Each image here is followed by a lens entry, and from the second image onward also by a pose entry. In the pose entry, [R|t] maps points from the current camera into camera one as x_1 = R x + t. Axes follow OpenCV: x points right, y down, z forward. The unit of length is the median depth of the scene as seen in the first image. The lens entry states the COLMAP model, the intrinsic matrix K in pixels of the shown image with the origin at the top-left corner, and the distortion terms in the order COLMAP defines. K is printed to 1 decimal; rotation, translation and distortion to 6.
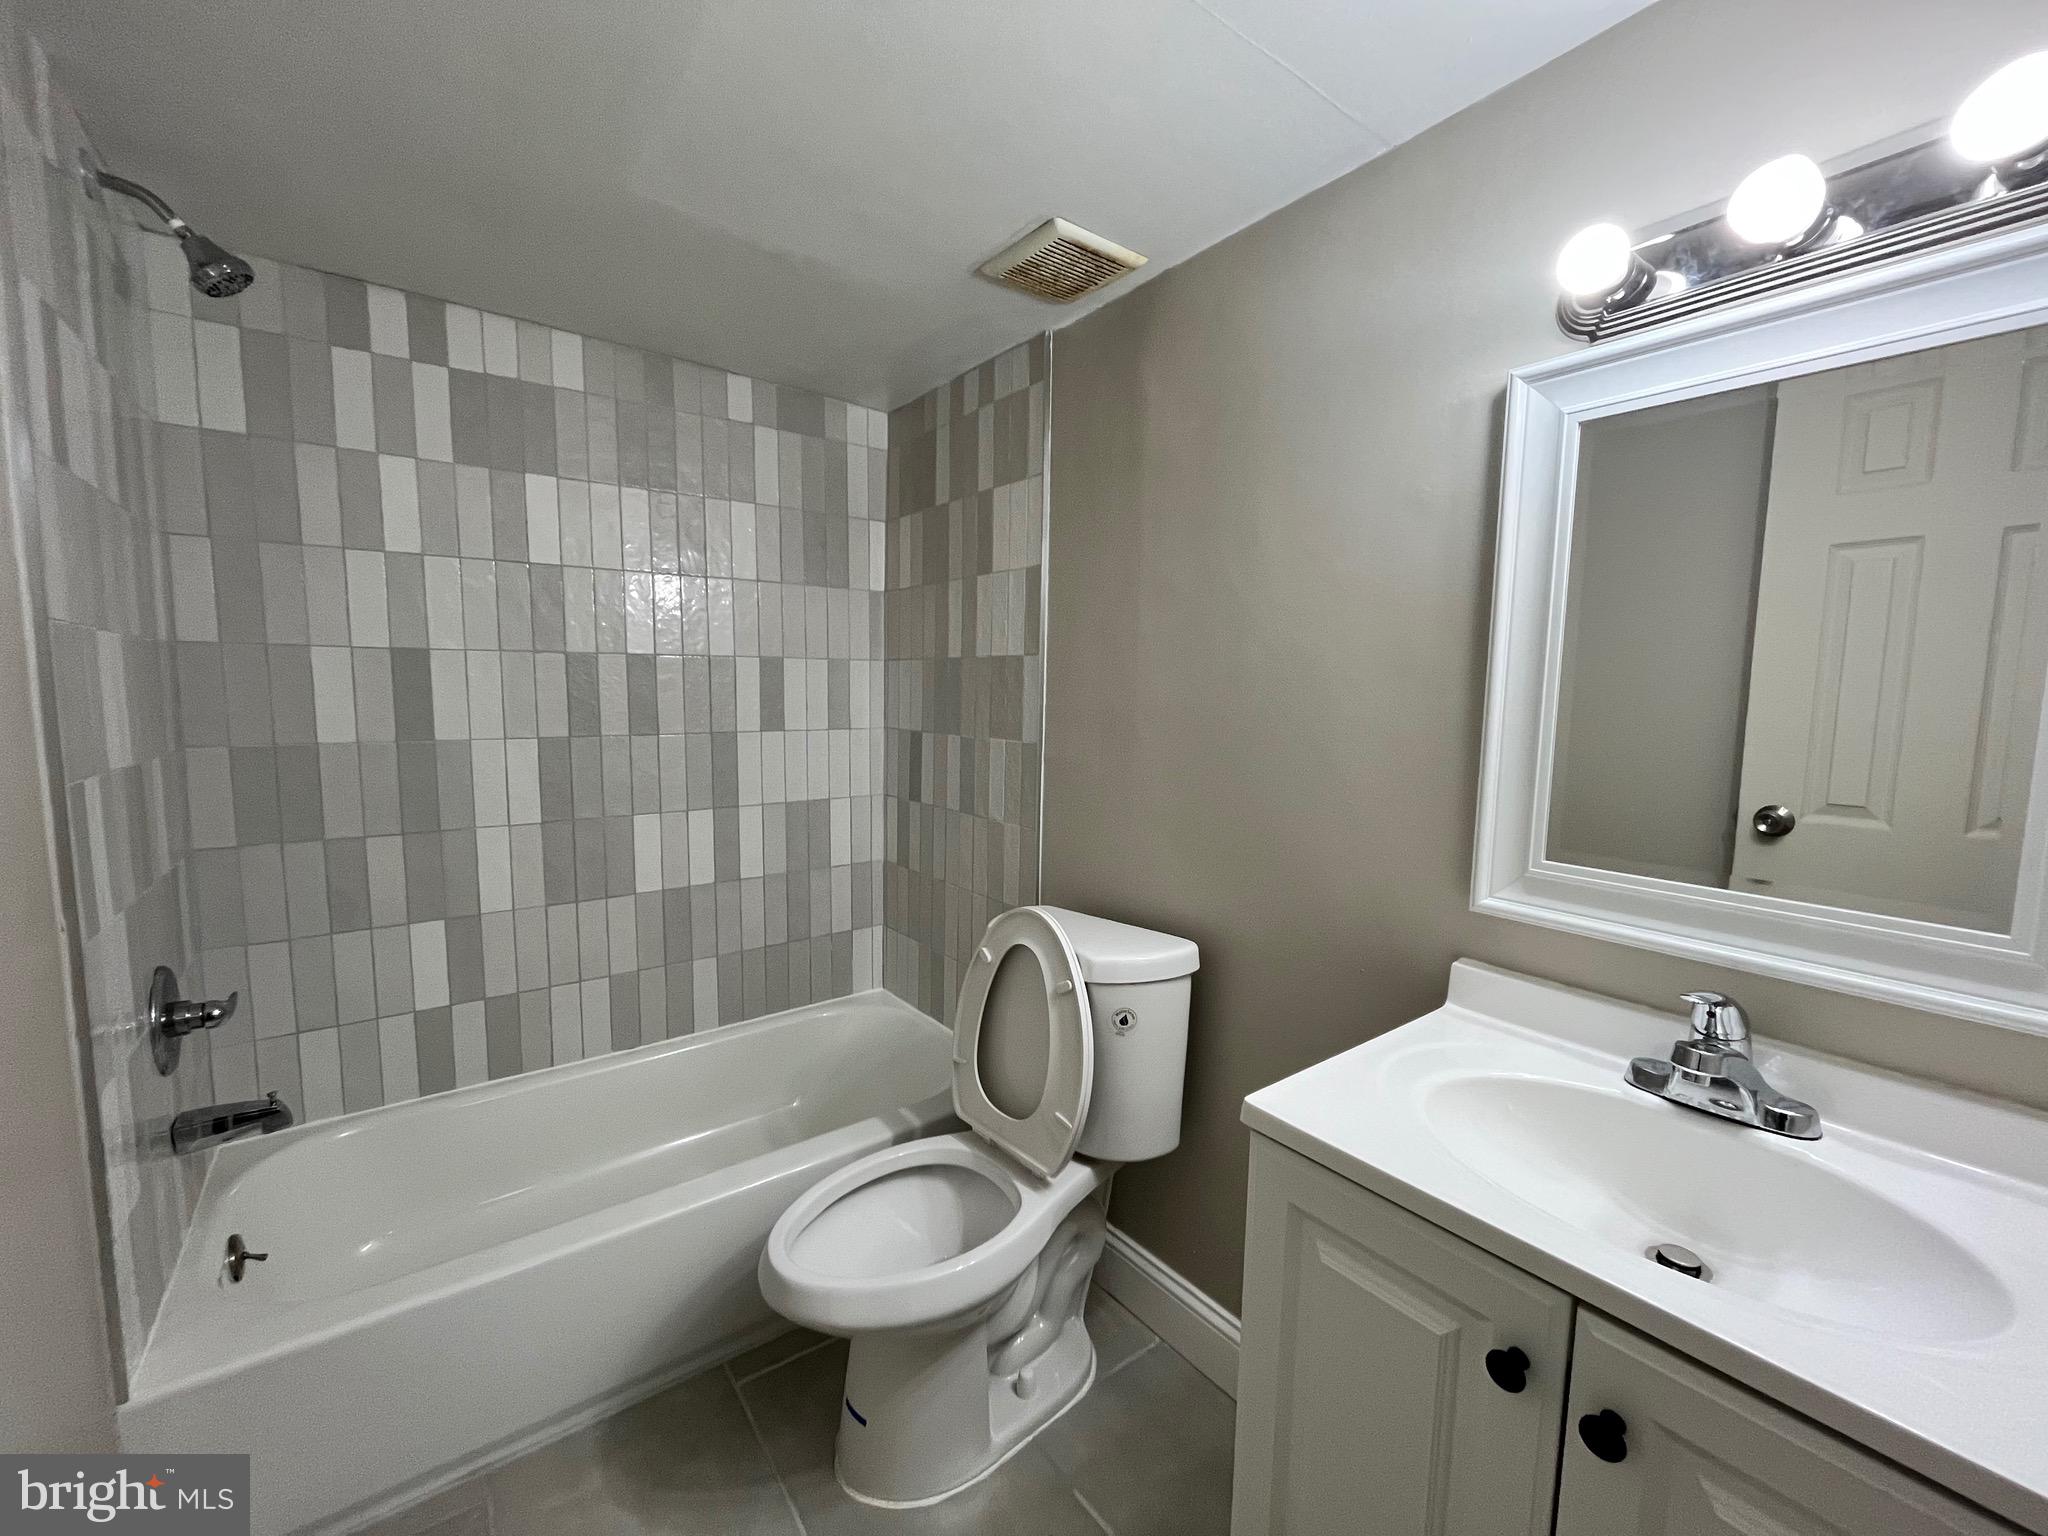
lens RADIAL K [[827.7, 0, 1022.0], [0, 827.7, 765.7], [0, 0, 1]] dist [-0.001652, -0.000325]
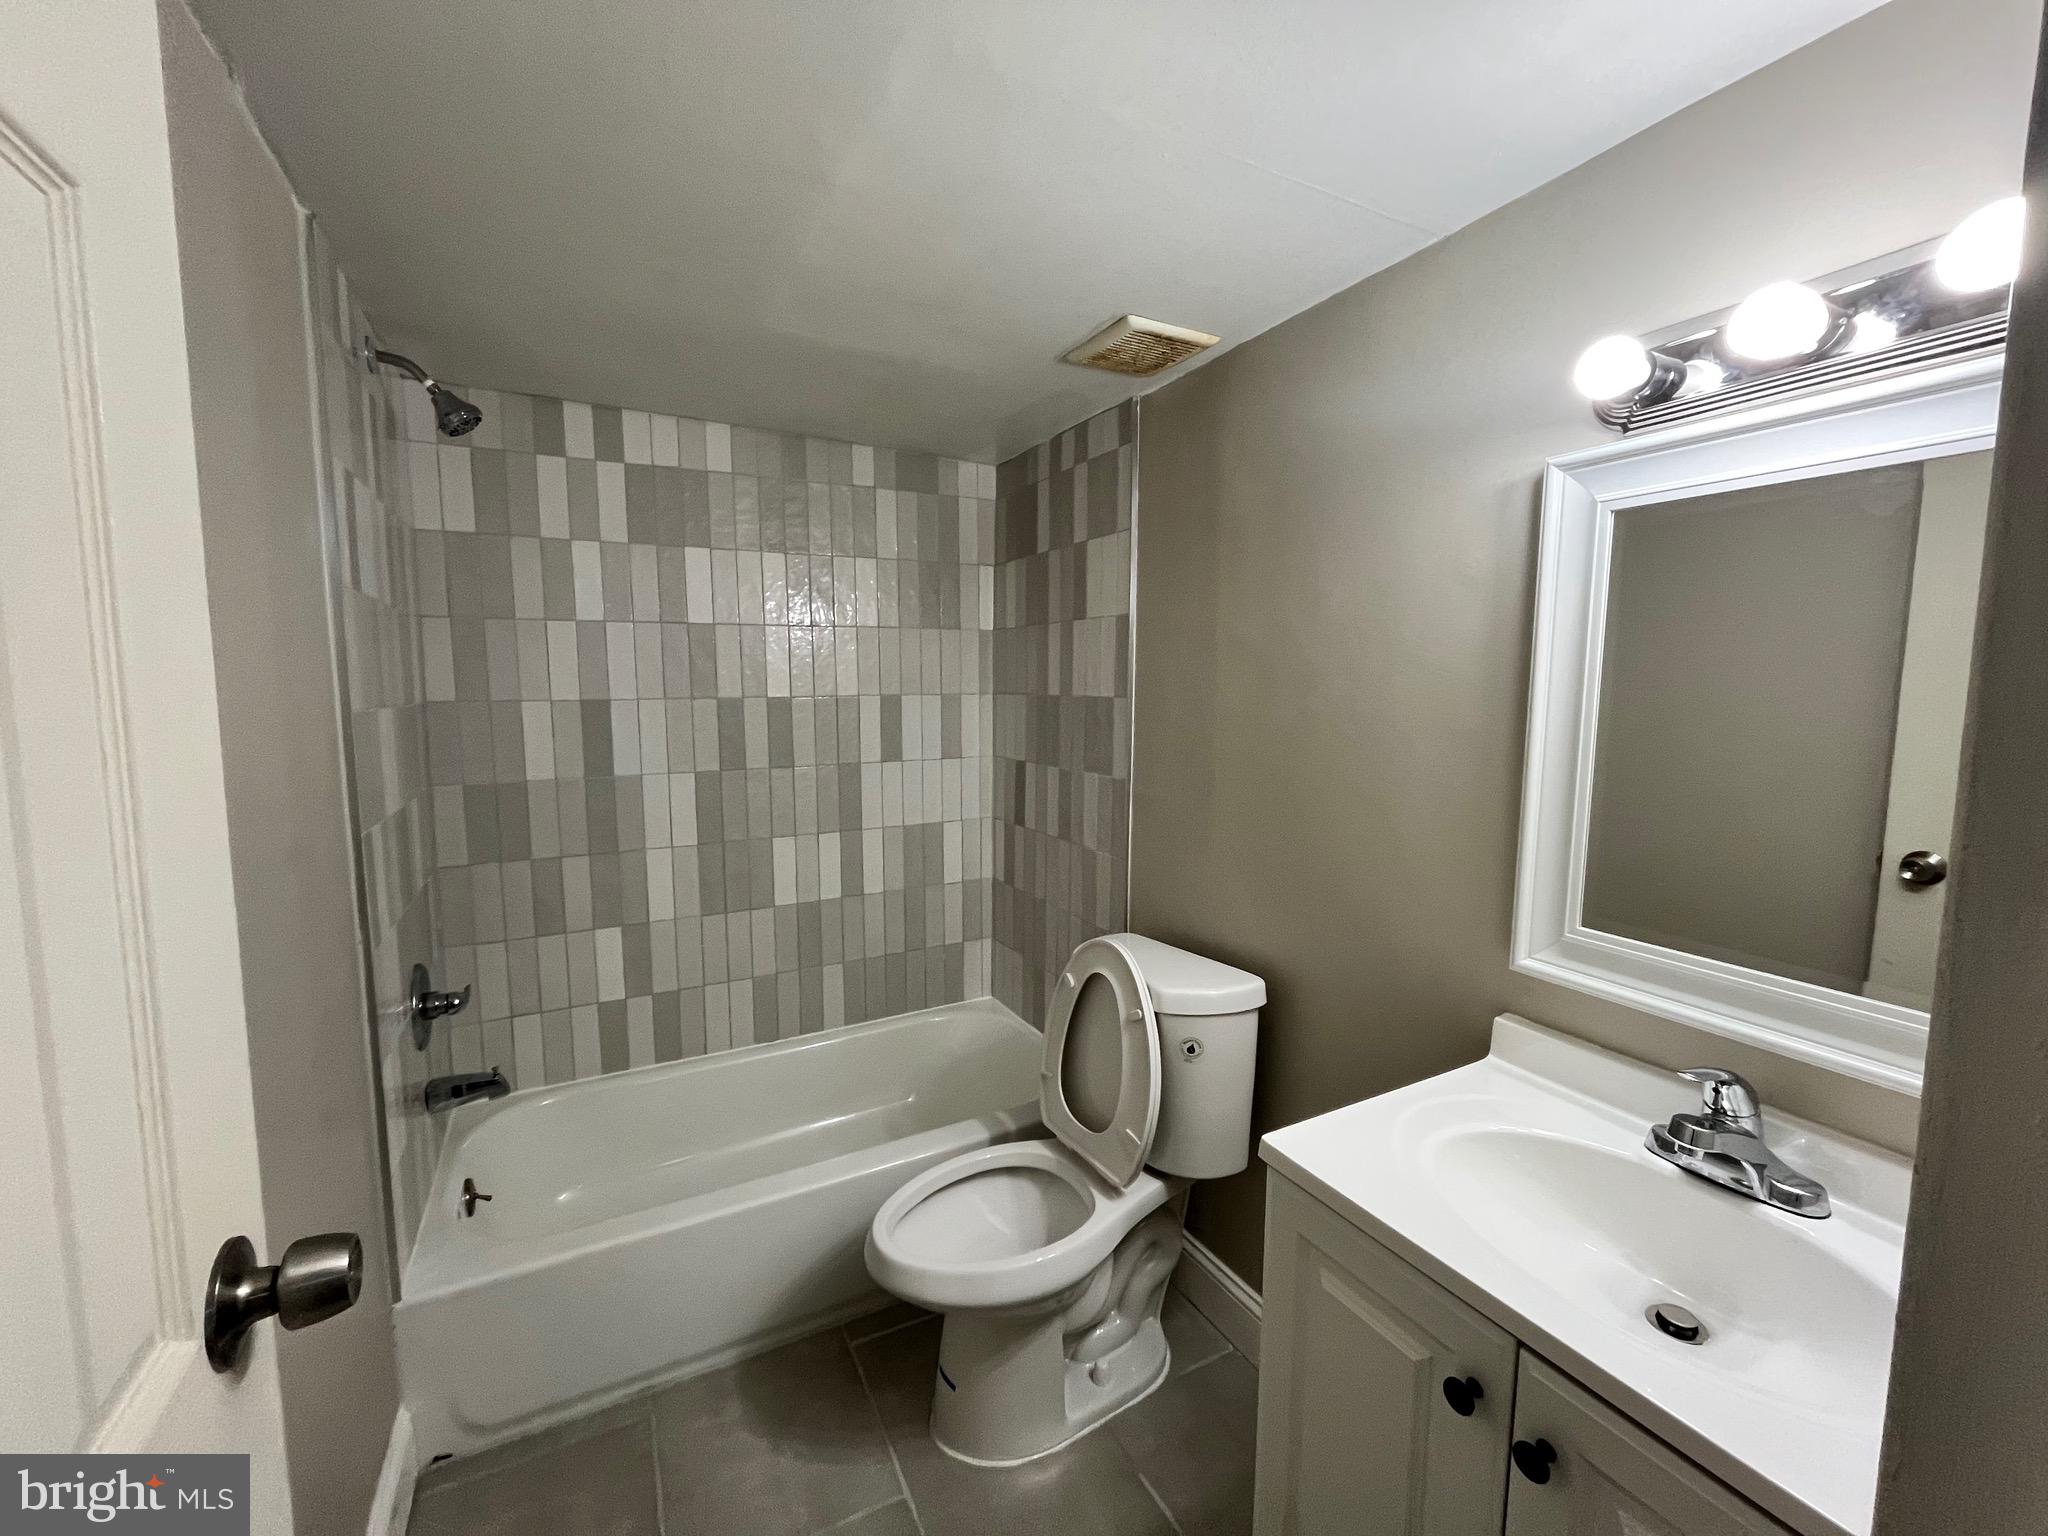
lens RADIAL K [[827.7, 0, 1022.0], [0, 827.7, 765.7], [0, 0, 1]] dist [-0.001652, -0.000325]
pose [[0.987161, 0.003060, -0.159699, 0.069345], [-0.002258, 0.999984, 0.005206, -0.062592], [0.159712, -0.004779, 0.987152, -0.095186]]
